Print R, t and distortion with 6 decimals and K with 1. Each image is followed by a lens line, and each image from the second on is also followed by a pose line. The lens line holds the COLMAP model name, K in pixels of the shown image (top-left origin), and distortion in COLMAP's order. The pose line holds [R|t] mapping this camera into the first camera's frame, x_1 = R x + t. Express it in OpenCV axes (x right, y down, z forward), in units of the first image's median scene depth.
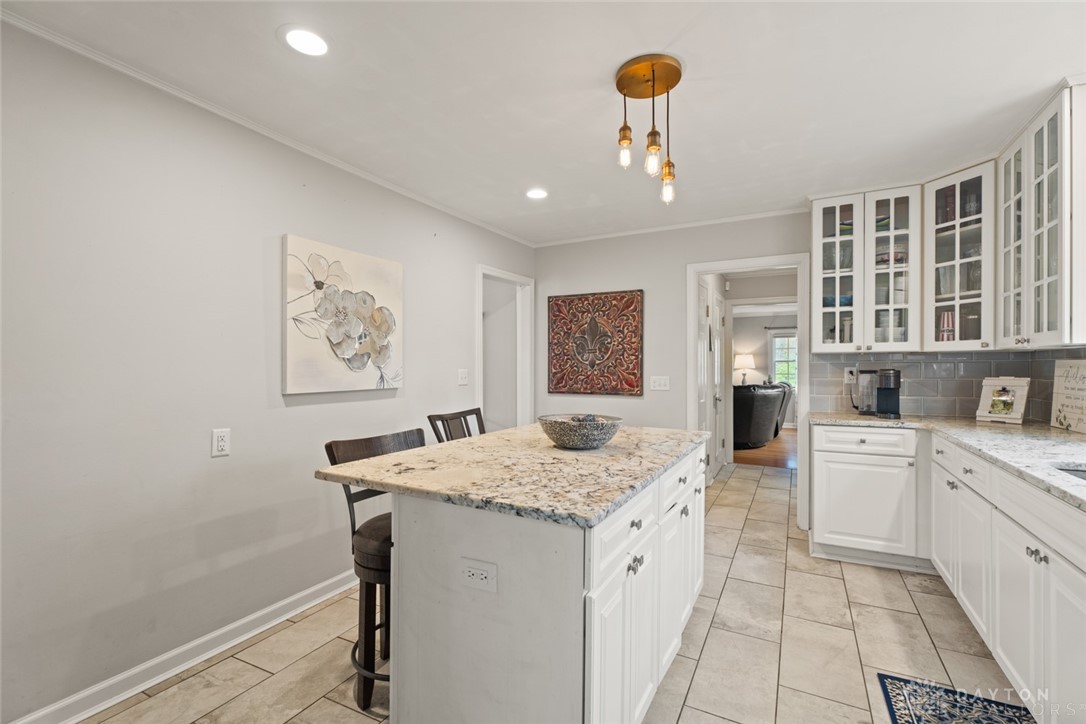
lens RADIAL K [[489.2, 0, 543.0], [0, 489.2, 362.0], [0, 0, 1]] dist [-0.002299, -0.000627]
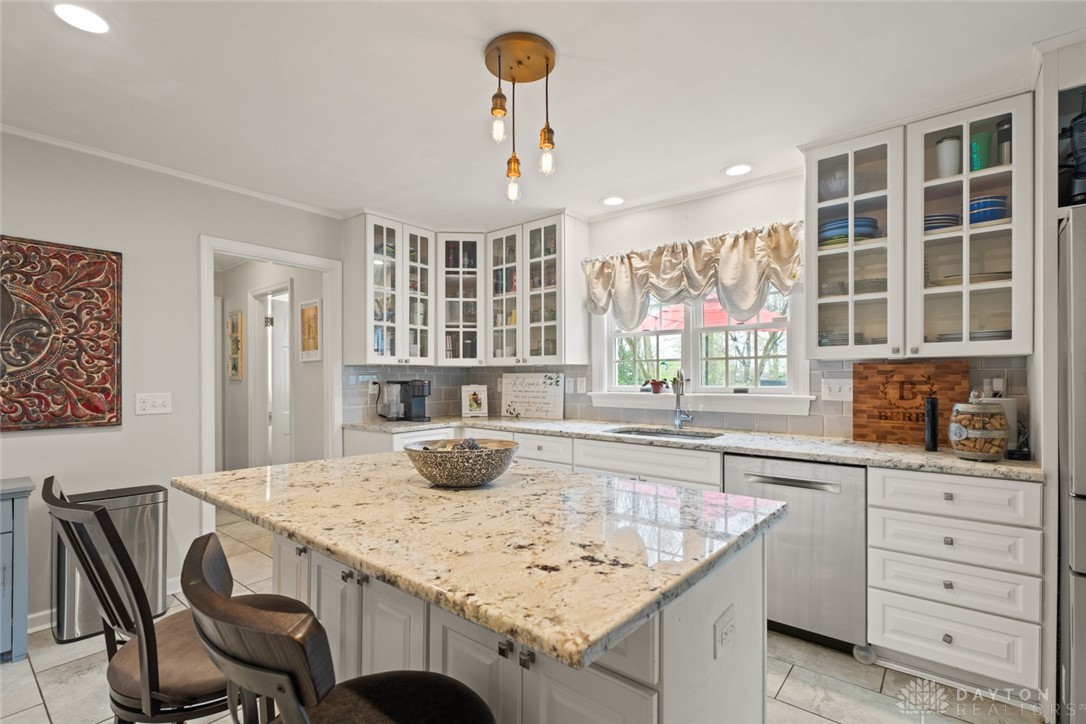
lens RADIAL K [[495.1, 0, 531.0], [0, 495.1, 376.5], [0, 0, 1]] dist [0.000136, -0.000073]
pose [[0.203403, 0.002030, 0.979093, -0.406007], [-0.008762, 0.999962, -0.000253, 0.004399], [-0.979056, -0.008528, 0.203413, 0.486871]]
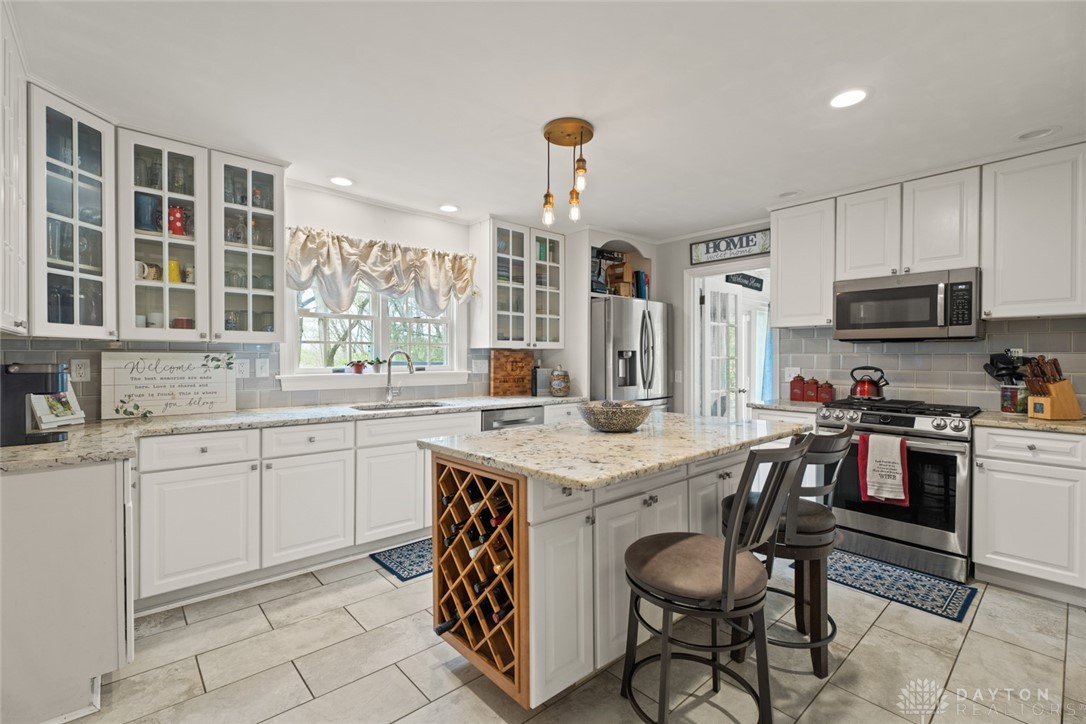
lens RADIAL K [[489.2, 0, 543.0], [0, 489.2, 362.0], [0, 0, 1]] dist [-0.002299, -0.000627]
pose [[-0.942658, -0.000370, 0.333761, -0.092272], [-0.002334, 0.999982, -0.005483, 0.016175], [-0.333753, -0.005948, -0.942642, 1.349132]]
